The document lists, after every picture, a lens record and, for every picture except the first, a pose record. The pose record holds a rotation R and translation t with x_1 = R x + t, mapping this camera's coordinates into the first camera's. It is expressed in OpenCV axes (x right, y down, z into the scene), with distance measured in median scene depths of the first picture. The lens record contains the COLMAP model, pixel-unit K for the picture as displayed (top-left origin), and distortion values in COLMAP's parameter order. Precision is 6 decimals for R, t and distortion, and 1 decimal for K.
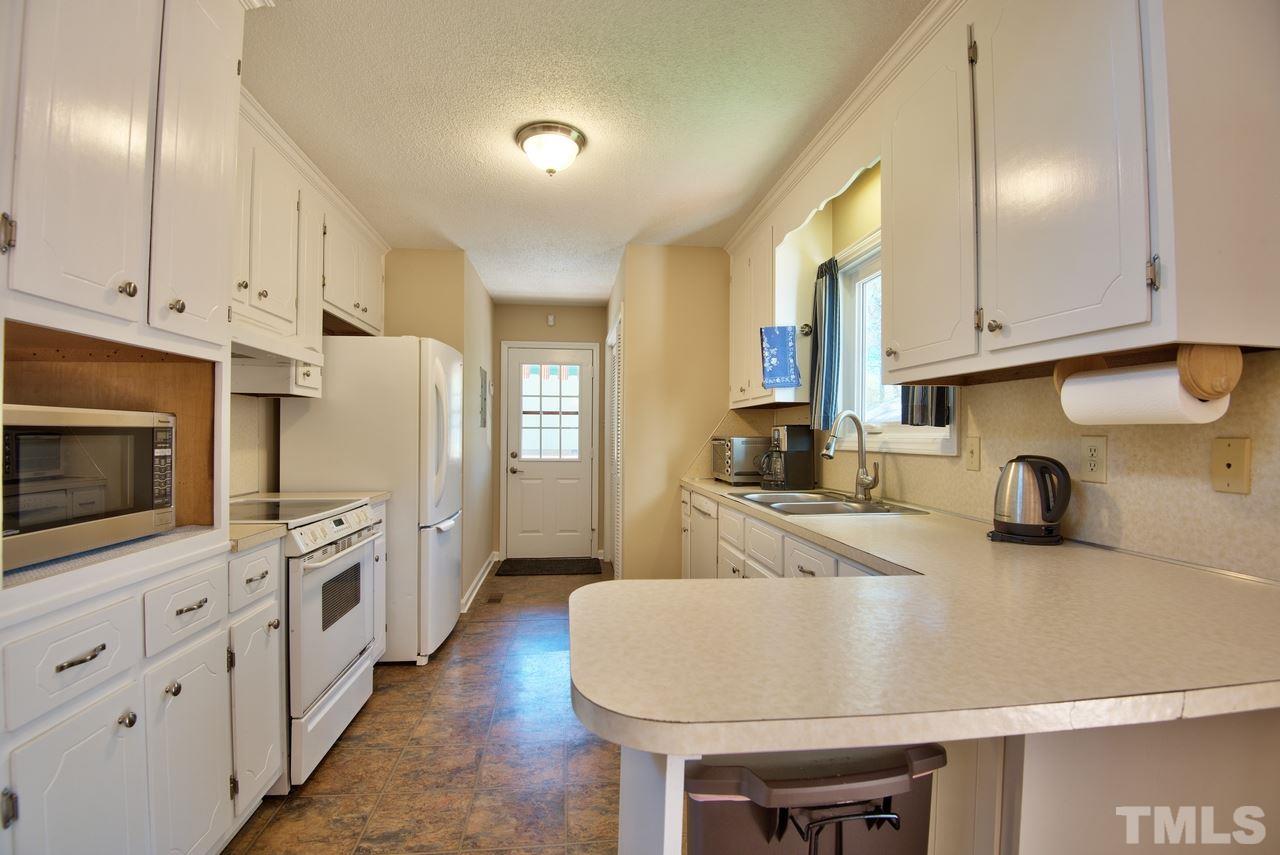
lens RADIAL K [[586.8, 0, 636.8], [0, 586.8, 431.1], [0, 0, 1]] dist [-0.000670, -0.031583]
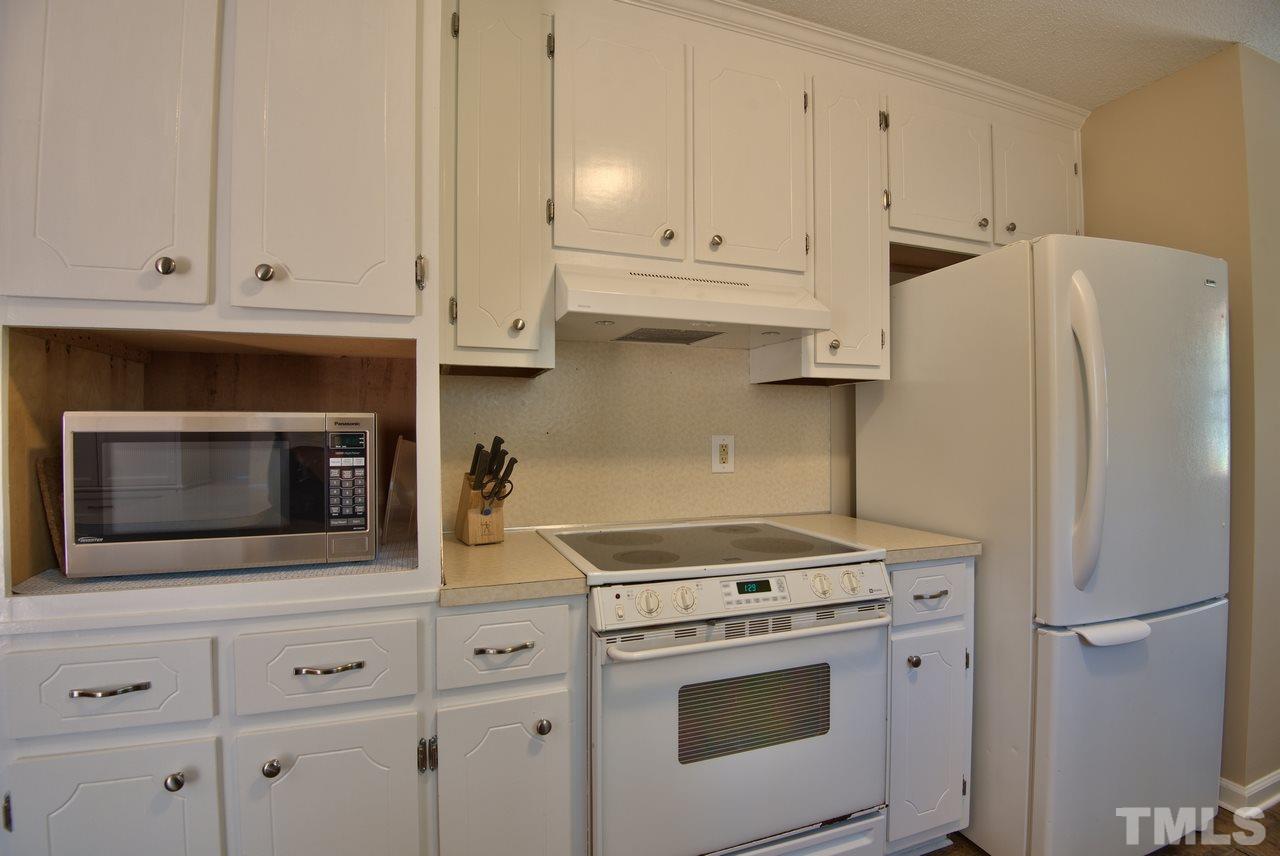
lens RADIAL K [[586.8, 0, 636.8], [0, 586.8, 431.6], [0, 0, 1]] dist [-0.000670, -0.031583]
pose [[0.227428, -0.007466, -0.973766, 0.031992], [0.010800, 0.999928, -0.005144, 0.001636], [0.973735, -0.009346, 0.227492, 0.613787]]
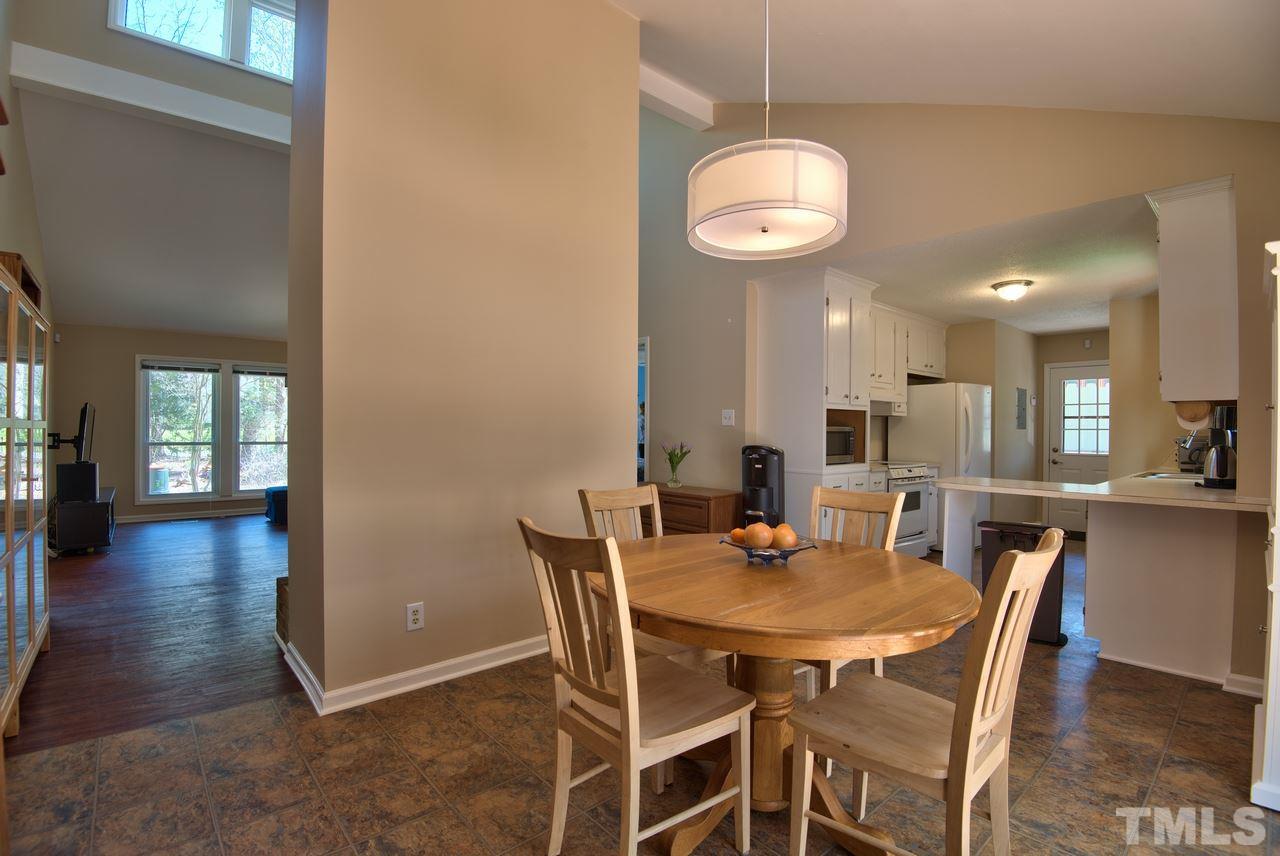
lens RADIAL K [[586.8, 0, 636.8], [0, 586.8, 431.6], [0, 0, 1]] dist [-0.000670, -0.031583]
pose [[0.565412, -0.000449, -0.824808, 0.667830], [0.001088, 0.999999, 0.000202, -0.003511], [0.824808, -0.001011, 0.565412, -1.016477]]
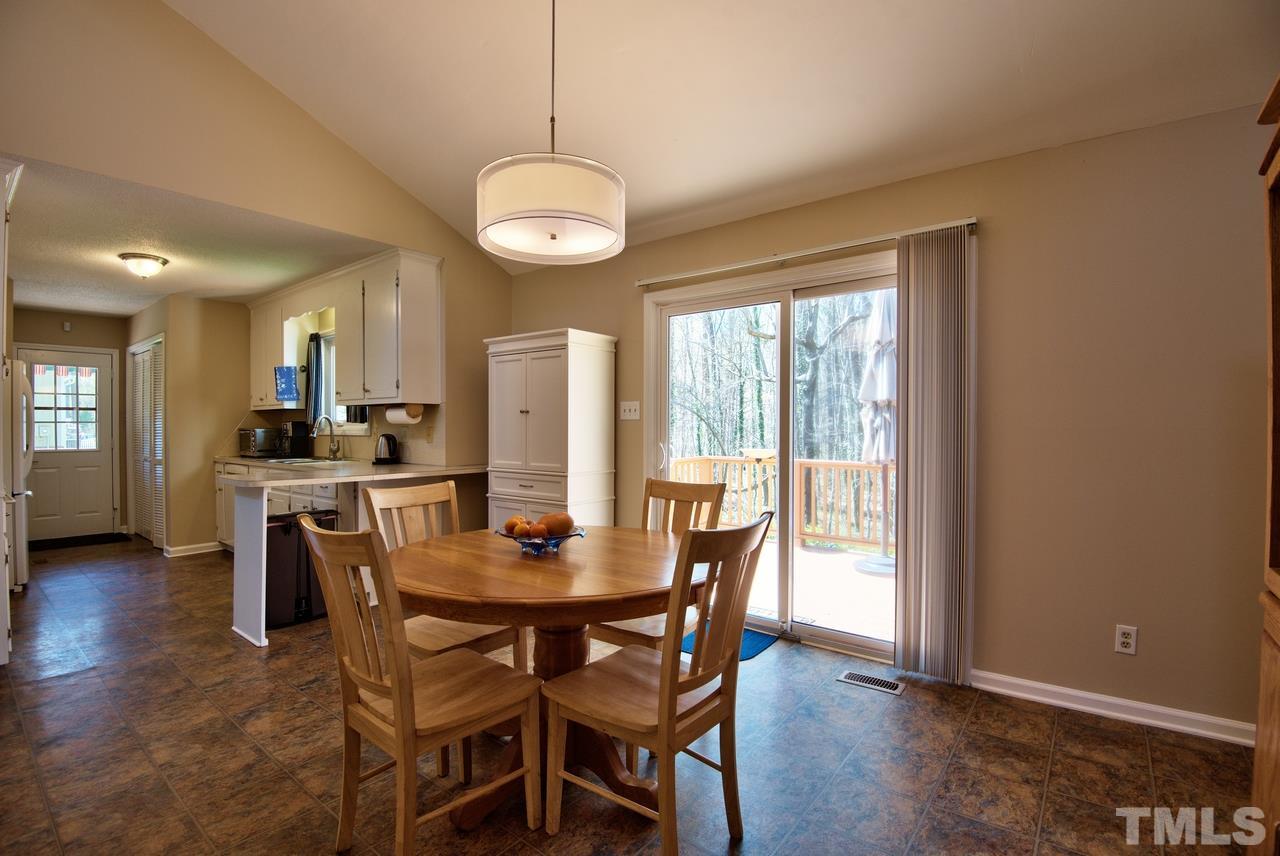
lens RADIAL K [[586.8, 0, 636.8], [0, 586.8, 431.6], [0, 0, 1]] dist [-0.000670, -0.031583]
pose [[0.713492, -0.013197, 0.700539, -0.262652], [0.001024, 0.999841, 0.017793, -0.011402], [-0.700663, -0.011978, 0.713392, -1.095111]]
